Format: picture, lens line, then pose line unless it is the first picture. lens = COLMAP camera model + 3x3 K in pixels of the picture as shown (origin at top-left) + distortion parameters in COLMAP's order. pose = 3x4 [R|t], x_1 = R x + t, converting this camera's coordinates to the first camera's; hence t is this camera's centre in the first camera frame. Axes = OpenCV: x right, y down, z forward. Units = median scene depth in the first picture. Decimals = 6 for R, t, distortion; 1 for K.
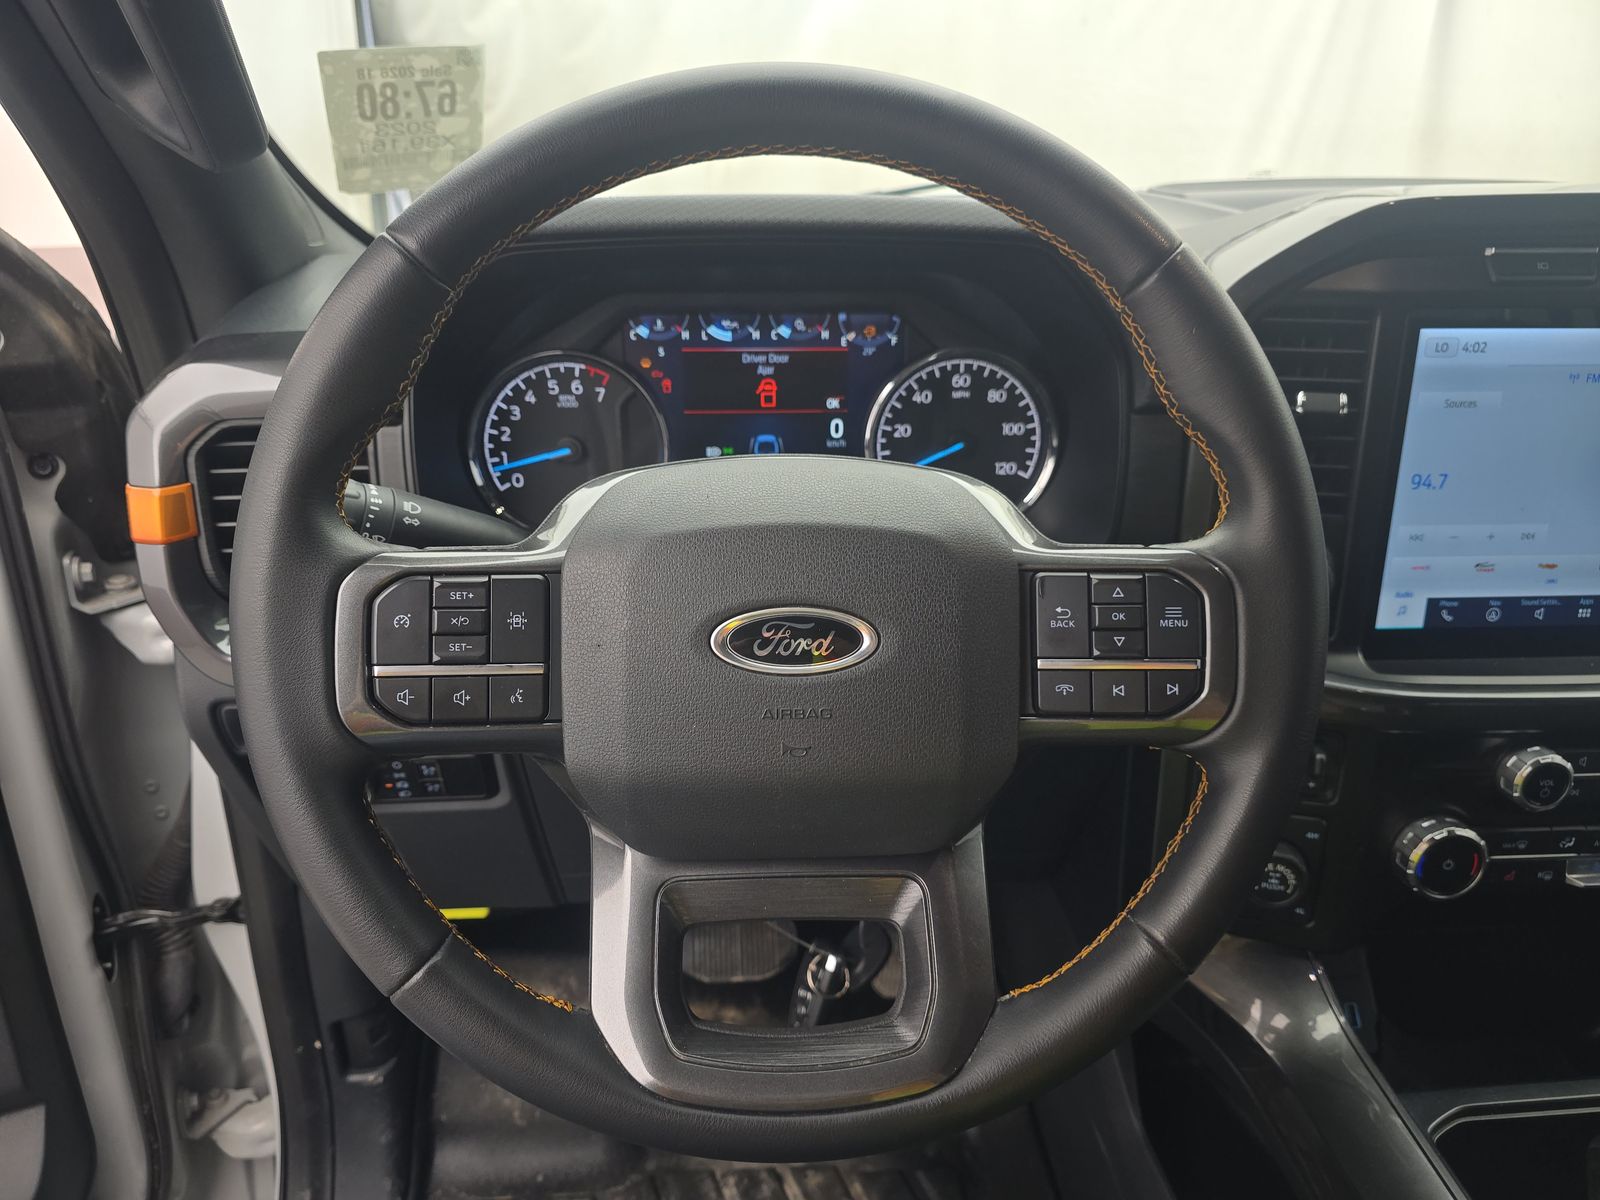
lens RADIAL K [[1200.9, 0, 797.6], [0, 1200.9, 603.5], [0, 0, 1]] dist [0.043685, -0.014927]
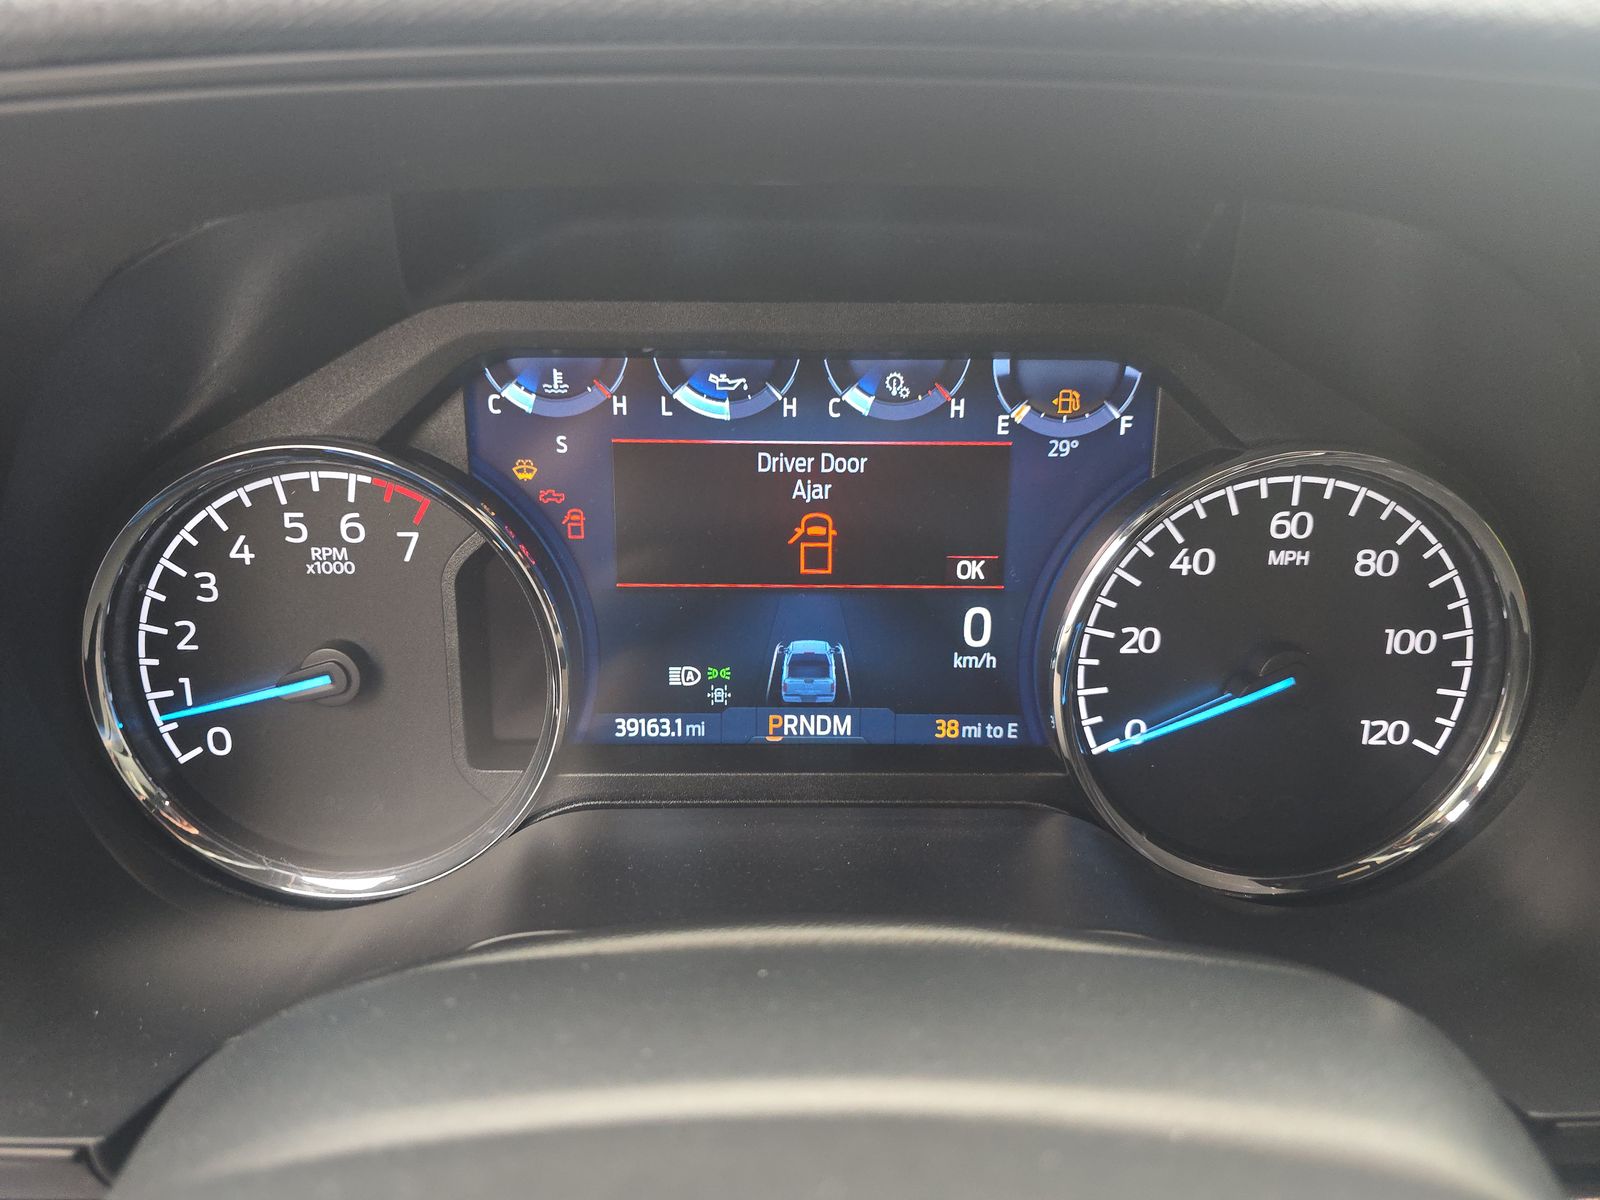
lens RADIAL K [[1094.5, 0, 794.8], [0, 1094.5, 590.3], [0, 0, 1]] dist [-0.007139, -0.006659]
pose [[0.997975, 0.021455, -0.059878, -0.009066], [-0.025002, 0.997937, -0.059137, -0.138123], [0.058486, 0.060514, 0.996452, 0.628737]]
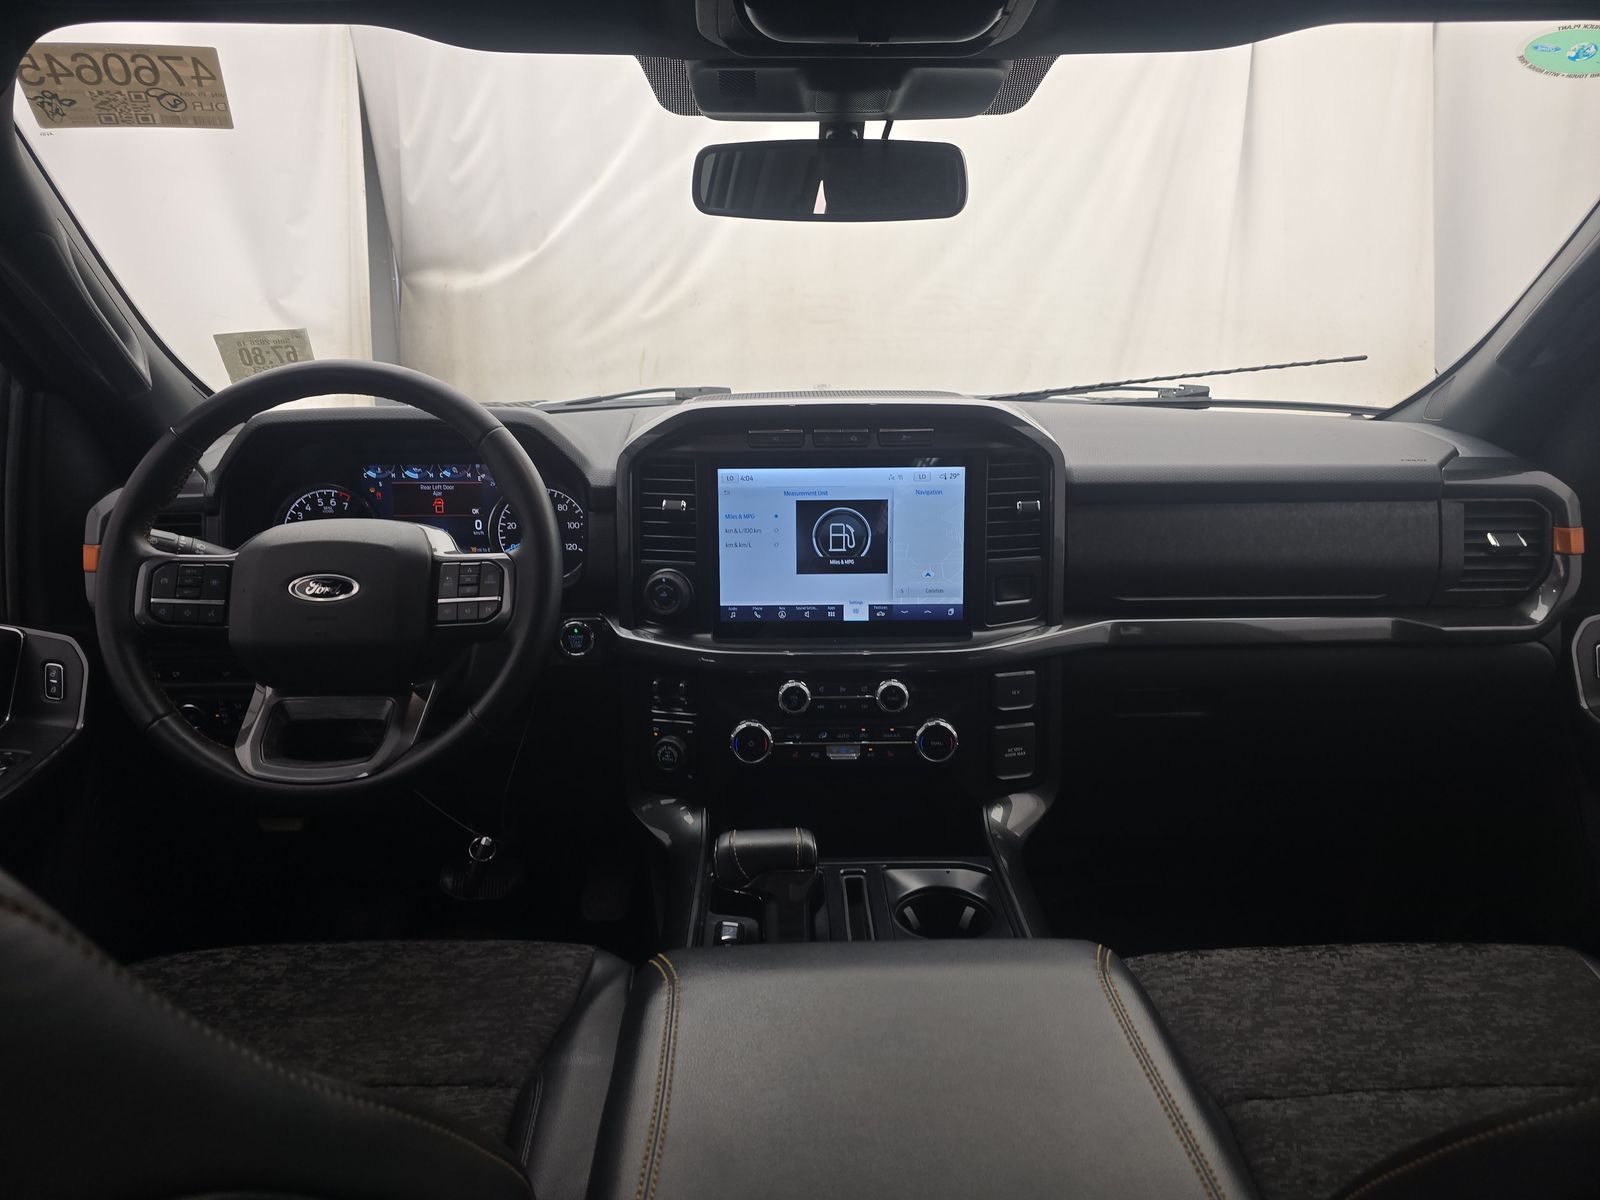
lens RADIAL K [[1094.5, 0, 797.4], [0, 1094.5, 611.0], [0, 0, 1]] dist [-0.007139, -0.006659]
pose [[0.999963, -0.001011, -0.008559, 0.550841], [-0.000056, 0.992307, -0.123800, 0.198390], [0.008618, 0.123796, 0.992270, -0.661746]]
